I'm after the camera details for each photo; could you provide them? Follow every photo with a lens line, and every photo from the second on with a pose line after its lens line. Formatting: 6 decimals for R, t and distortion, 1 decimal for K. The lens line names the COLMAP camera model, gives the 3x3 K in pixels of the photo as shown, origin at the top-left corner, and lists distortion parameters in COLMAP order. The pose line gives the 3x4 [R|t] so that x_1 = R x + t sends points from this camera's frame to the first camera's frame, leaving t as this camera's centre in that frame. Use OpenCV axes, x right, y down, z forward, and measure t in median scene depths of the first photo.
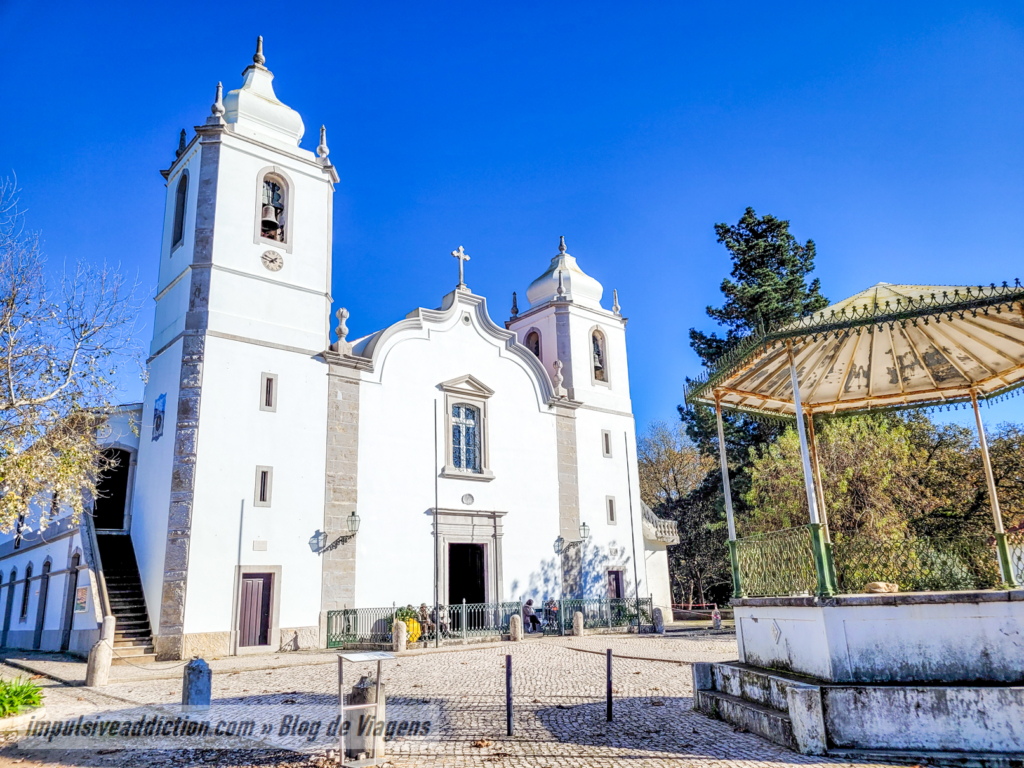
lens RADIAL K [[772.0, 0, 513.0], [0, 772.0, 384.8], [0, 0, 1]] dist [-0.001239, -0.005496]
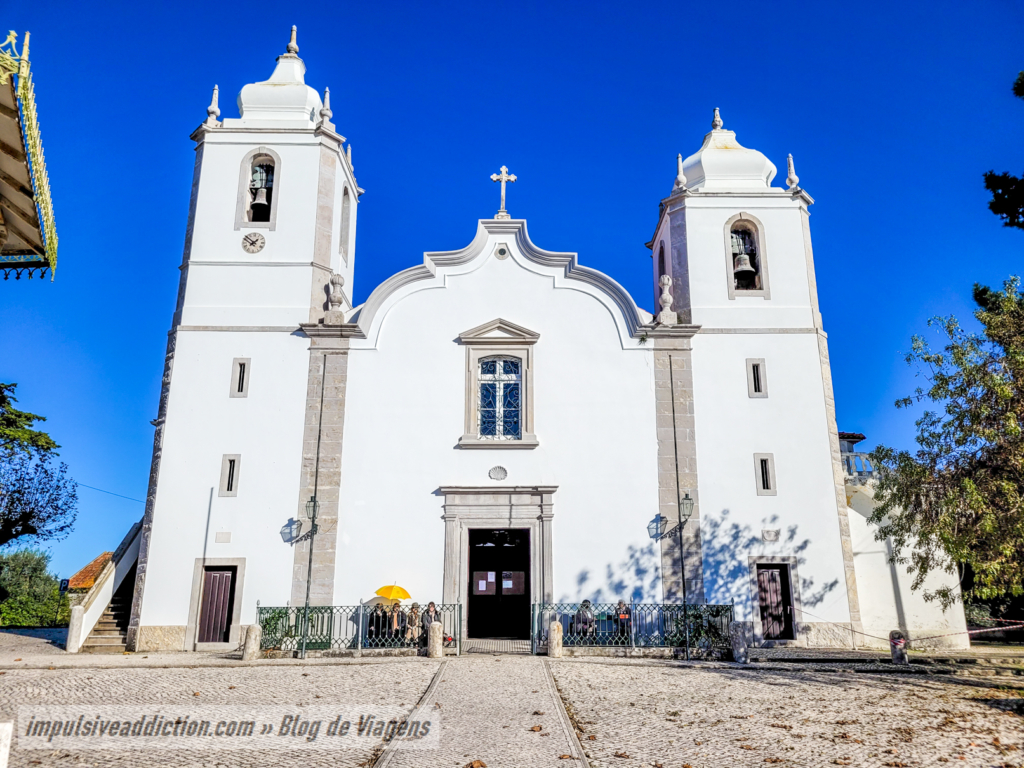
lens RADIAL K [[772.0, 0, 512.4], [0, 772.0, 384.2], [0, 0, 1]] dist [-0.001239, -0.005496]
pose [[0.771054, -0.144264, -0.620213, 0.456165], [0.151998, 0.987541, -0.040740, 0.091398], [0.618363, -0.062859, 0.783375, 0.386718]]
